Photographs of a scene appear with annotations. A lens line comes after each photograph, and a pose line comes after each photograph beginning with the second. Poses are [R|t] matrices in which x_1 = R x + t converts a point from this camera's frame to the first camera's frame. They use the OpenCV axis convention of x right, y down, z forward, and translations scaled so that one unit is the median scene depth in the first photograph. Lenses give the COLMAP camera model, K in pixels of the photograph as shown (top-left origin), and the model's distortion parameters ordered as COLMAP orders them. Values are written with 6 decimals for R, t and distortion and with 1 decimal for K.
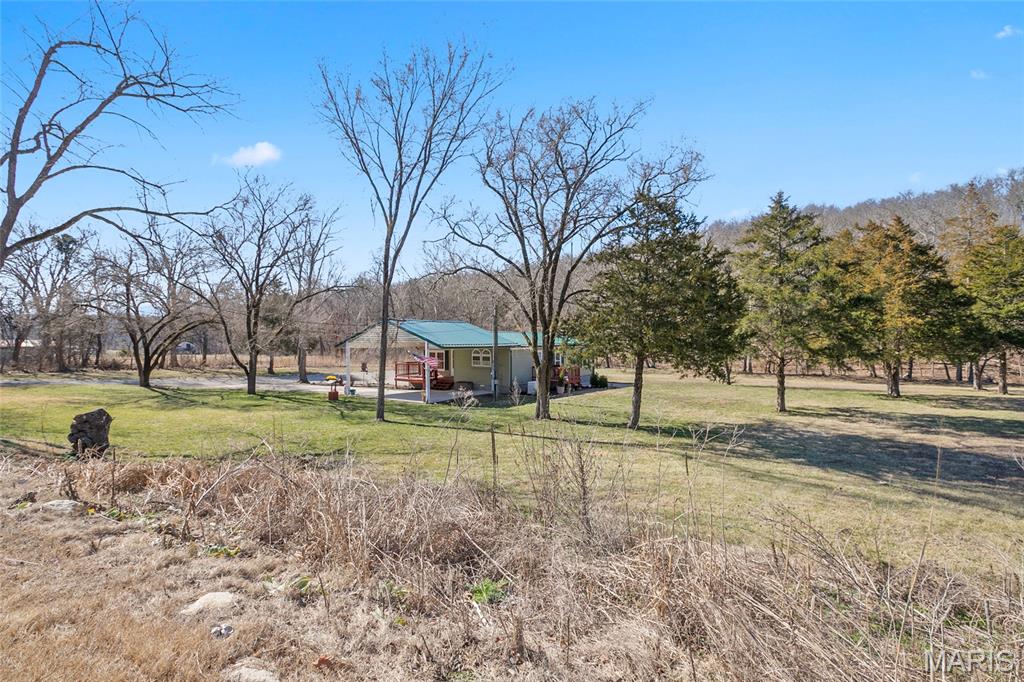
lens RADIAL K [[451.9, 0, 515.0], [0, 451.9, 339.3], [0, 0, 1]] dist [0.000652, -0.001387]
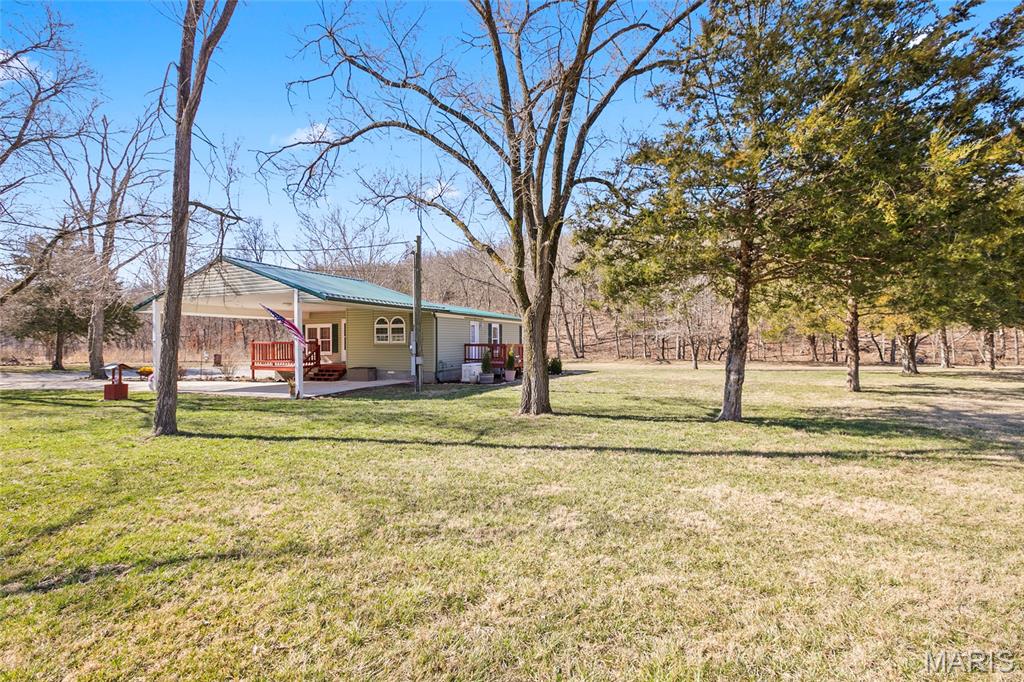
lens RADIAL K [[451.9, 0, 511.1], [0, 451.9, 341.9], [0, 0, 1]] dist [0.000652, -0.001387]
pose [[0.975404, -0.003242, 0.220401, -0.050572], [0.003067, 0.999995, 0.001134, 0.062470], [-0.220403, -0.000430, 0.975409, 0.333956]]
